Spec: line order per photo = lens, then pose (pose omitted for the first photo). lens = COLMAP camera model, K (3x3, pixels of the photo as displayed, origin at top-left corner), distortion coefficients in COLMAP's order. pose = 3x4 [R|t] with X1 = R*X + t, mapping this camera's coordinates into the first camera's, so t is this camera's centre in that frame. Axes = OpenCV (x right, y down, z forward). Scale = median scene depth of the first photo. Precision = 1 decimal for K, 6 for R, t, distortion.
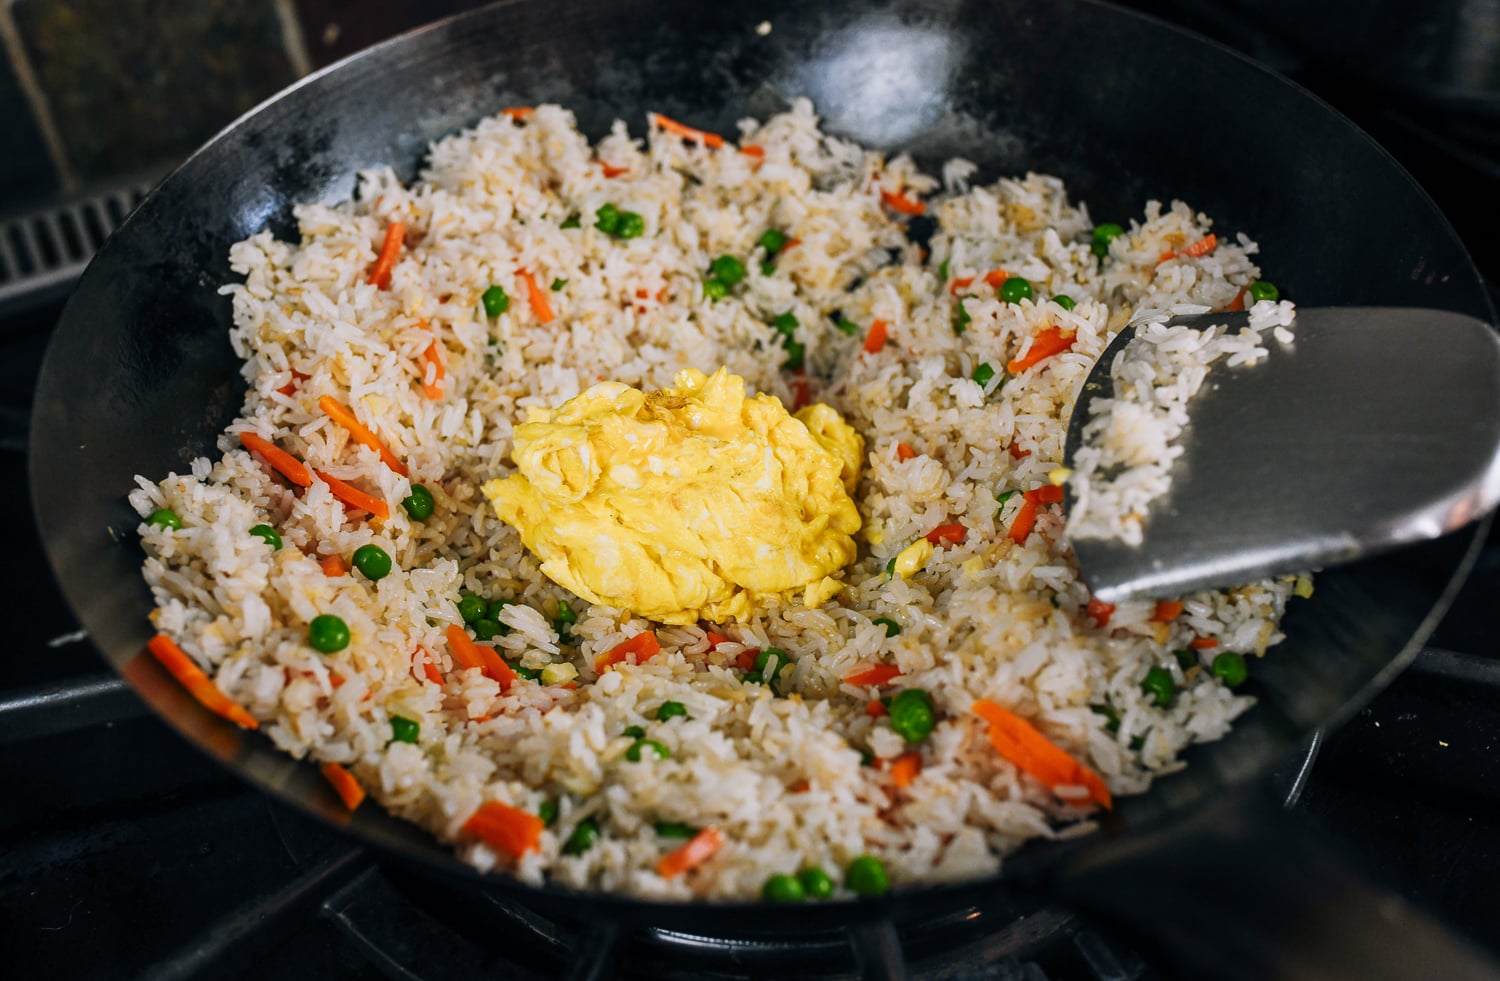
lens RADIAL K [[1477.3, 0, 750.0], [0, 1477.3, 490.5], [0, 0, 1]] dist [-0.024799, 0.017815]
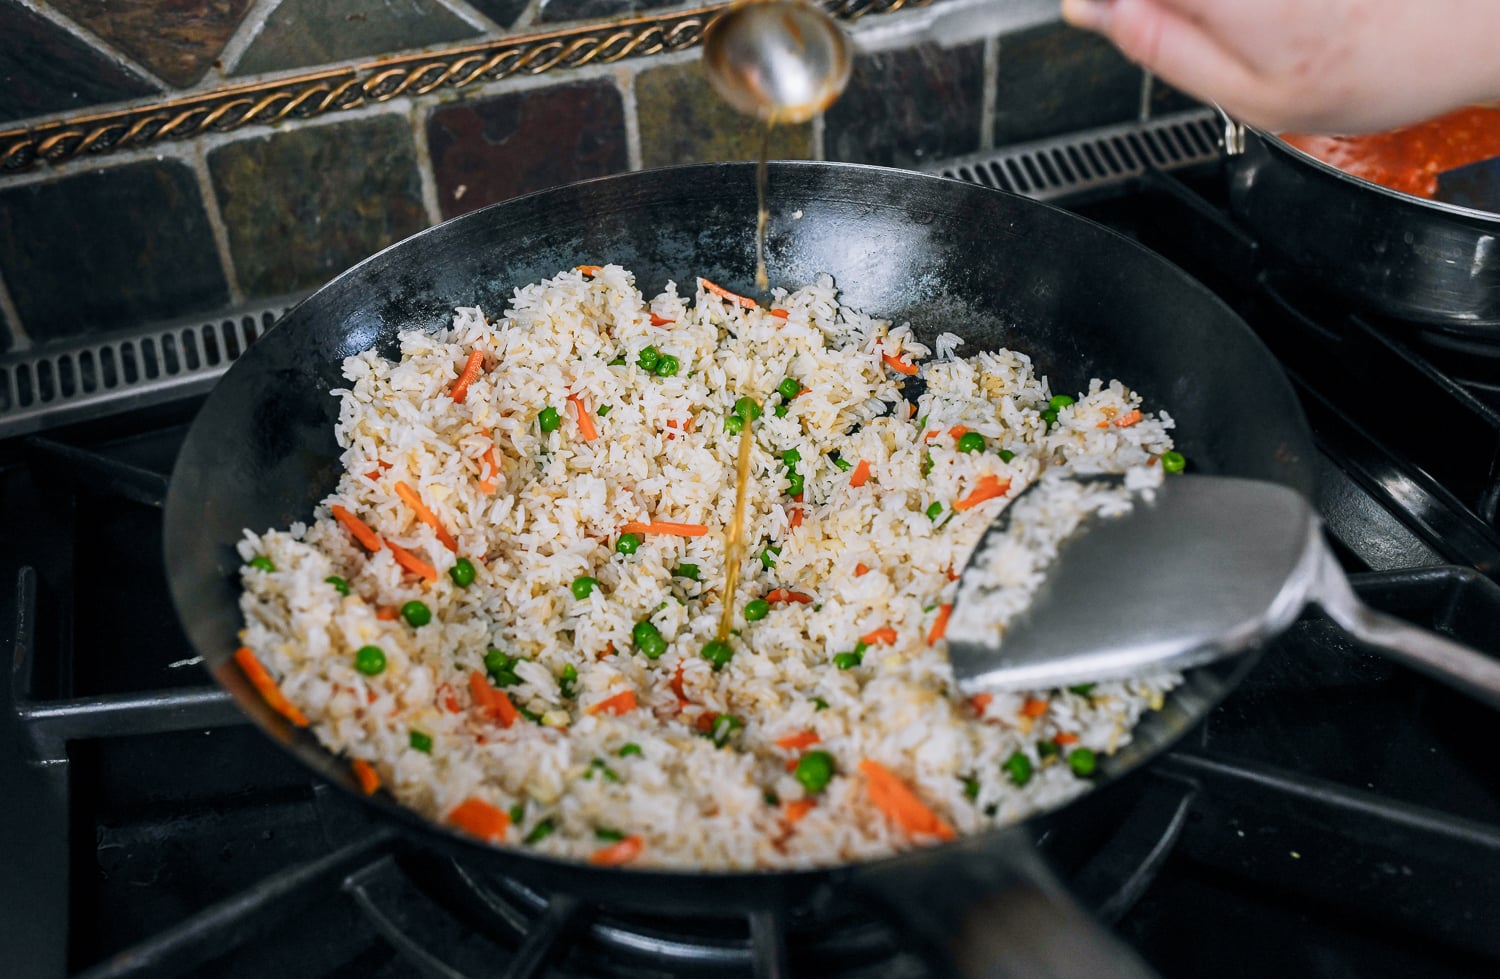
lens RADIAL K [[1477.3, 0, 750.0], [0, 1477.3, 489.5], [0, 0, 1]] dist [-0.024799, 0.017815]
pose [[0.991768, 0.081887, -0.098438, 0.129815], [-0.090939, 0.991664, -0.091288, 0.029217], [0.090142, 0.099488, 0.990947, -0.217463]]
